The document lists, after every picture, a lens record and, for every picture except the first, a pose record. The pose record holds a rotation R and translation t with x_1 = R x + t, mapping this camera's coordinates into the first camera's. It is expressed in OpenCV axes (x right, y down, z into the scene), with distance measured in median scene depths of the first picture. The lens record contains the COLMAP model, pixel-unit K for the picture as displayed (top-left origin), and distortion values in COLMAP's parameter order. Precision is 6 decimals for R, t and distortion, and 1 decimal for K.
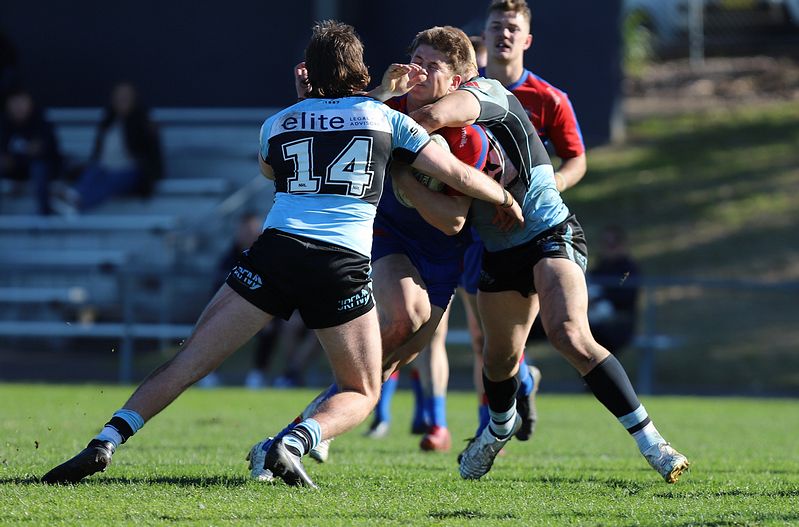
lens RADIAL K [[411.9, 0, 399.3], [0, 411.9, 265.6], [0, 0, 1]] dist [-0.001174, 0.001603]
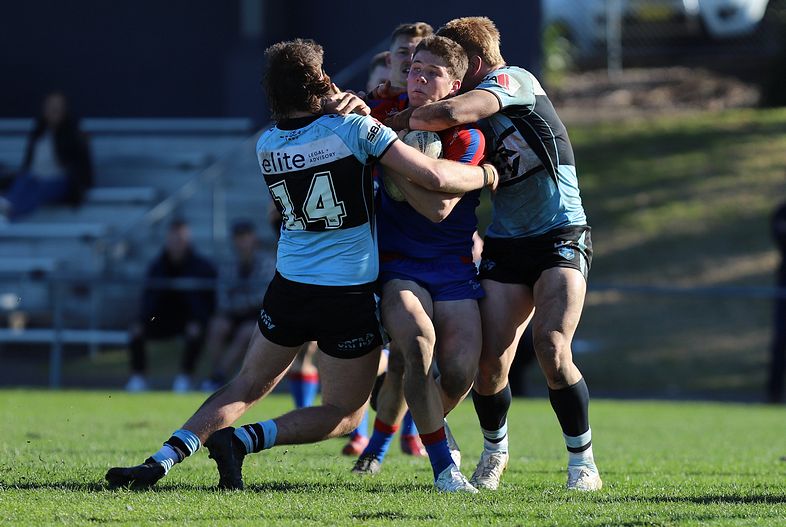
lens RADIAL K [[413.2, 0, 408.1], [0, 413.2, 269.8], [0, 0, 1]] dist [0.000102, 0.000674]
pose [[0.999998, -0.001699, 0.000625, 0.210354], [0.001700, 0.999998, -0.000917, -0.004362], [-0.000624, 0.000918, 0.999999, -0.025728]]
